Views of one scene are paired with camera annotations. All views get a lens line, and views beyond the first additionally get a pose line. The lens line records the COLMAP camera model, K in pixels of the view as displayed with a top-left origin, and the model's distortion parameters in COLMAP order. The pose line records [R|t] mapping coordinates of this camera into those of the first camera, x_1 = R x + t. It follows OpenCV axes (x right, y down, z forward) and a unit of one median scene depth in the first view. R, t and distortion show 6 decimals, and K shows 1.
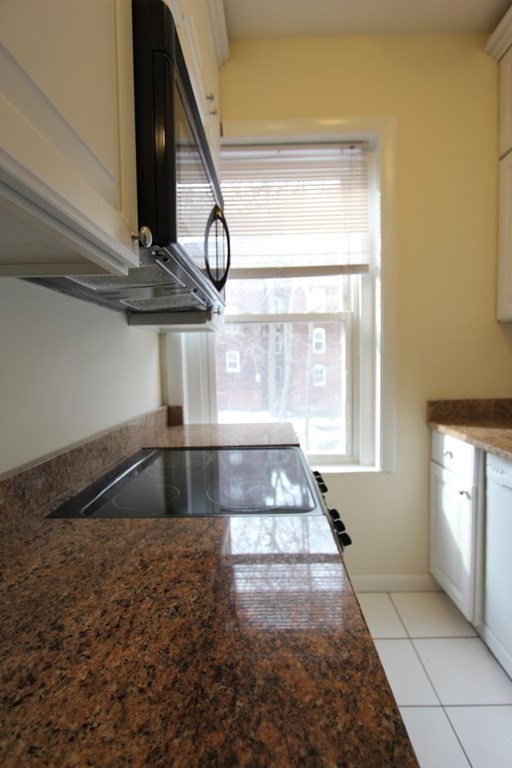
lens RADIAL K [[340.2, 0, 256.0], [0, 340.2, 384.0], [0, 0, 1]] dist [-0.020875, 0.000342]
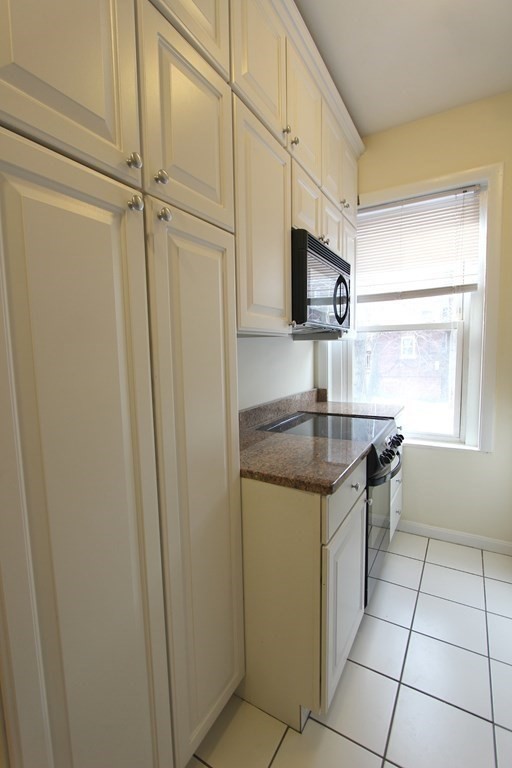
lens RADIAL K [[340.2, 0, 256.0], [0, 340.2, 384.0], [0, 0, 1]] dist [-0.020875, 0.000342]
pose [[0.876553, 0.050225, -0.478677, 0.237493], [-0.028080, 0.998183, 0.053314, -0.031057], [0.480485, -0.033291, 0.876371, -0.495636]]
